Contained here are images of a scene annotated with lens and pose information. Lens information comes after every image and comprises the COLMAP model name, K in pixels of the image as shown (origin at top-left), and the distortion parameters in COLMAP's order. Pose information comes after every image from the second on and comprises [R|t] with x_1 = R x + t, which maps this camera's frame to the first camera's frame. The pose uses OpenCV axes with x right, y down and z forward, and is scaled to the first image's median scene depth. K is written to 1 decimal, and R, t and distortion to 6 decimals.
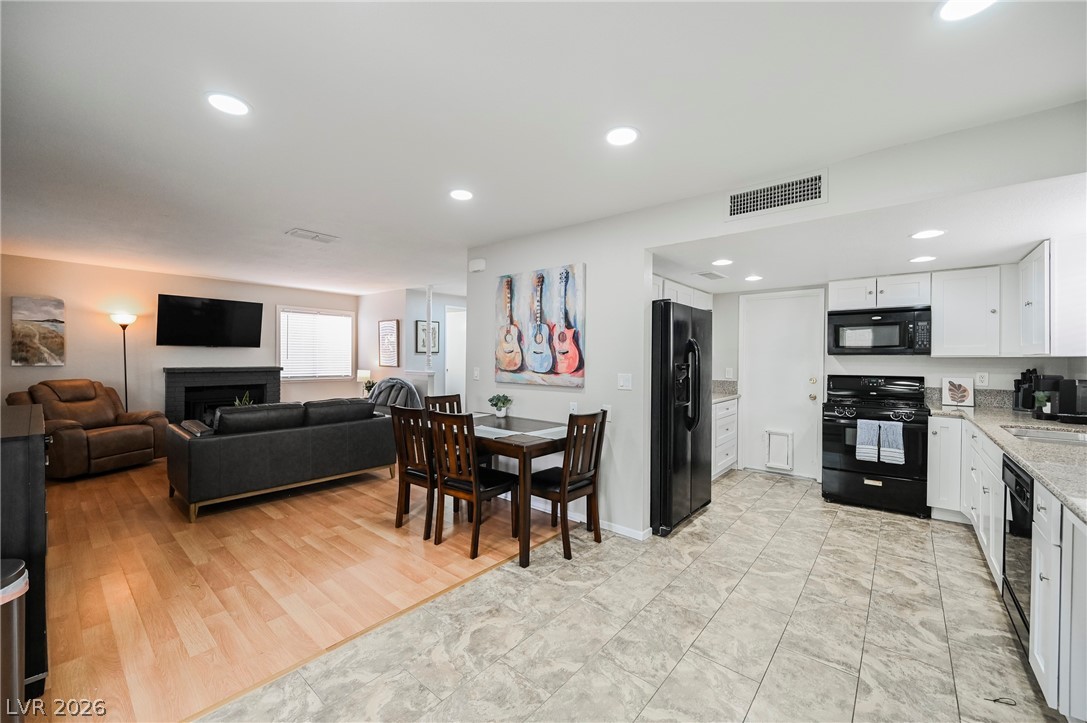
lens RADIAL K [[424.9, 0, 542.6], [0, 424.9, 360.0], [0, 0, 1]] dist [-0.002555, -0.000446]
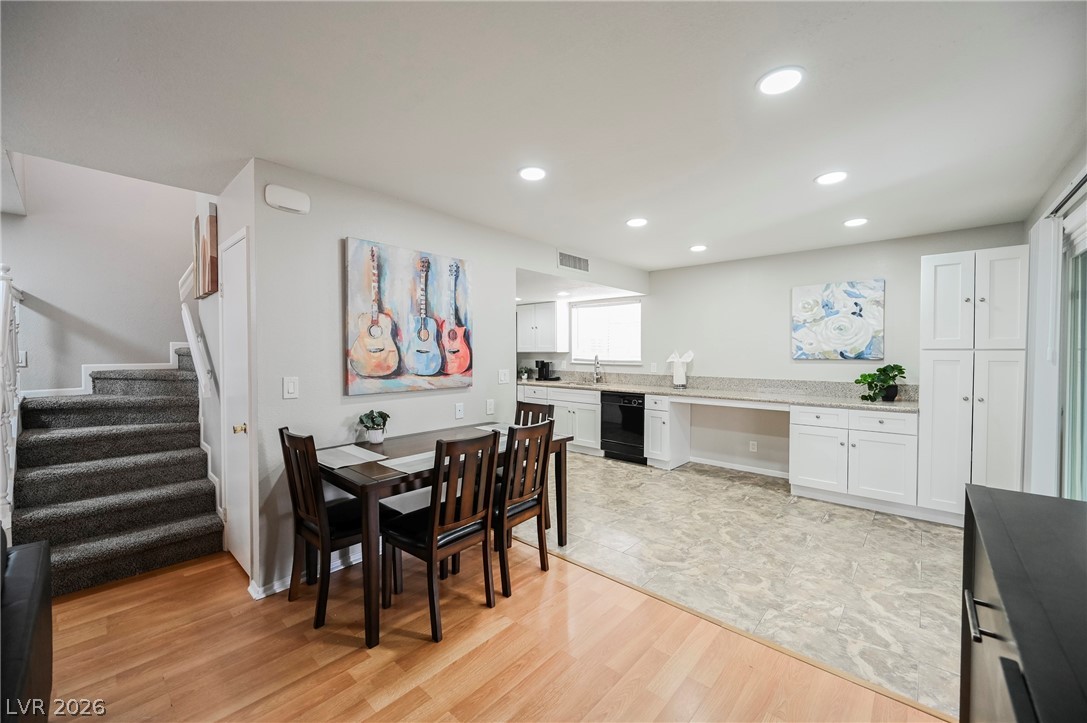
lens RADIAL K [[424.9, 0, 542.6], [0, 424.9, 360.0], [0, 0, 1]] dist [-0.002555, -0.000446]
pose [[0.031523, -0.026693, 0.999147, -0.839295], [0.006112, 0.999630, 0.026513, -0.021614], [-0.999484, 0.005271, 0.031675, 0.742593]]
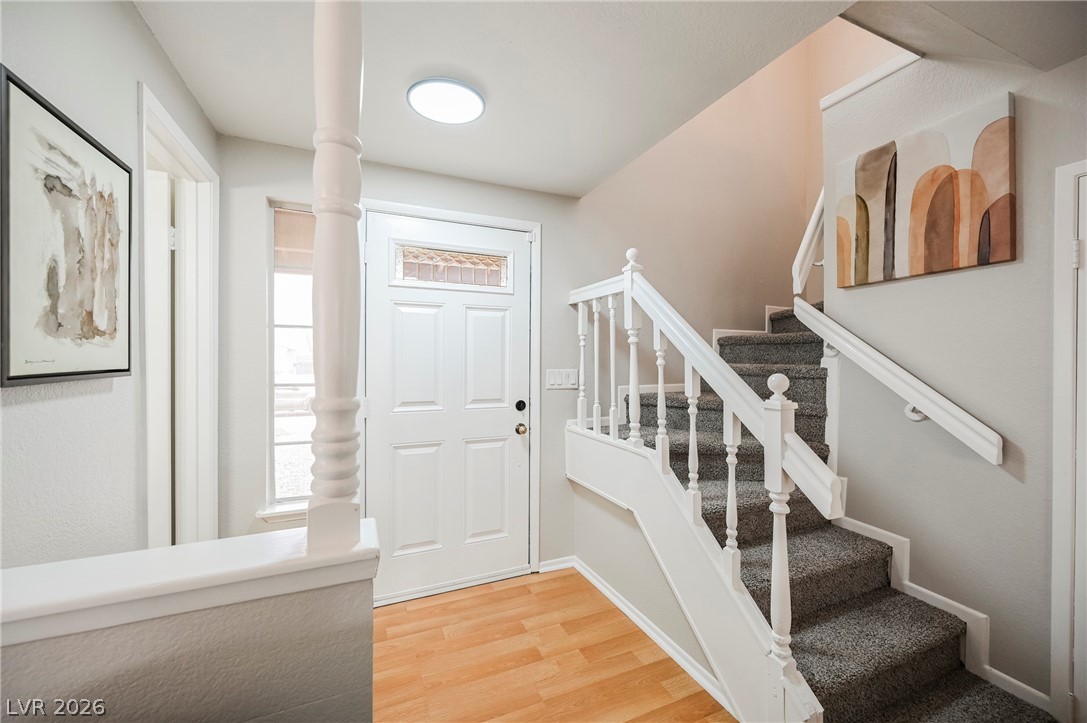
lens RADIAL K [[424.9, 0, 542.6], [0, 424.9, 360.0], [0, 0, 1]] dist [-0.002555, -0.000446]
pose [[0.444274, -0.010629, 0.895828, -0.635404], [0.009473, 0.999929, 0.007166, -0.044140], [-0.895841, 0.005303, 0.444343, 1.620971]]
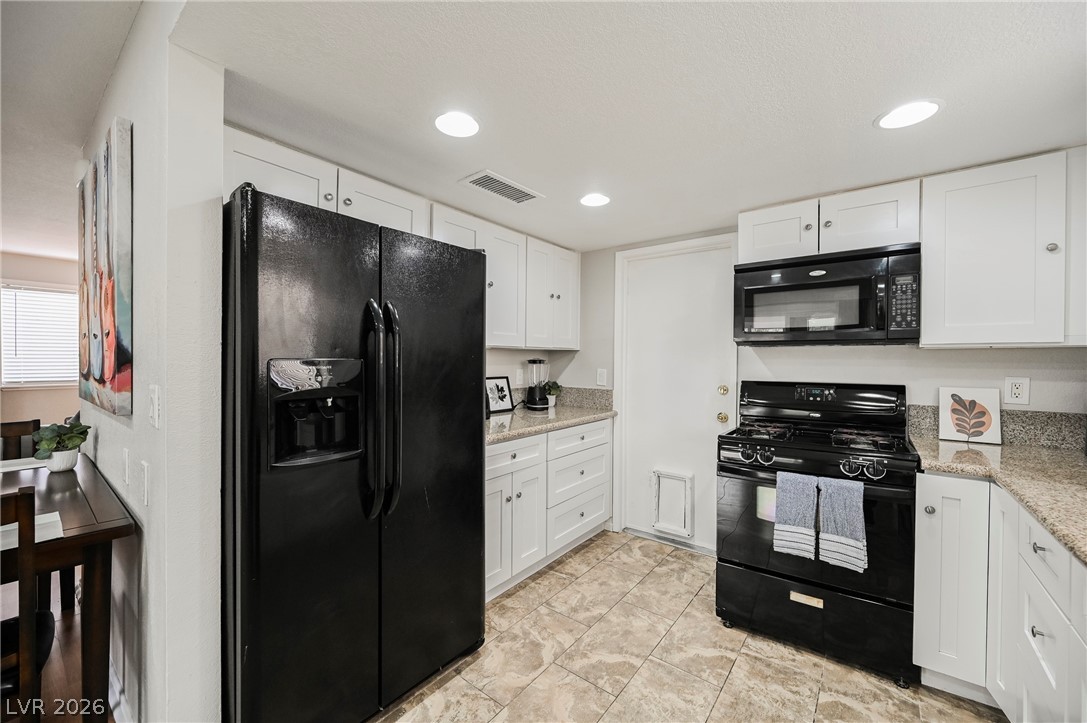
lens RADIAL K [[424.9, 0, 542.6], [0, 424.9, 360.0], [0, 0, 1]] dist [-0.002555, -0.000446]
pose [[0.999307, 0.000068, 0.037230, 0.459391], [-0.000109, 0.999999, 0.001094, 0.007865], [-0.037230, -0.001098, 0.999306, 0.524298]]
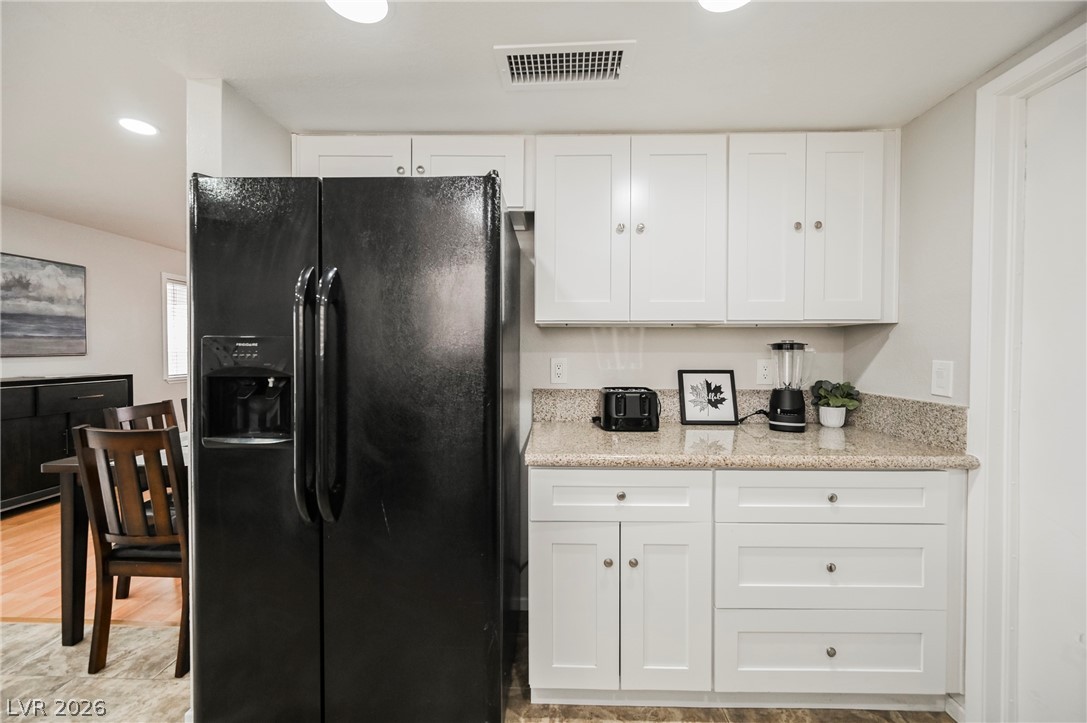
lens RADIAL K [[426.2, 0, 544.4], [0, 426.2, 355.9], [0, 0, 1]] dist [-0.001889, -0.000165]
pose [[0.626470, 0.001672, -0.779444, 0.692815], [0.000561, 0.999996, 0.002596, 0.022096], [0.779445, -0.002064, 0.626467, 0.849530]]
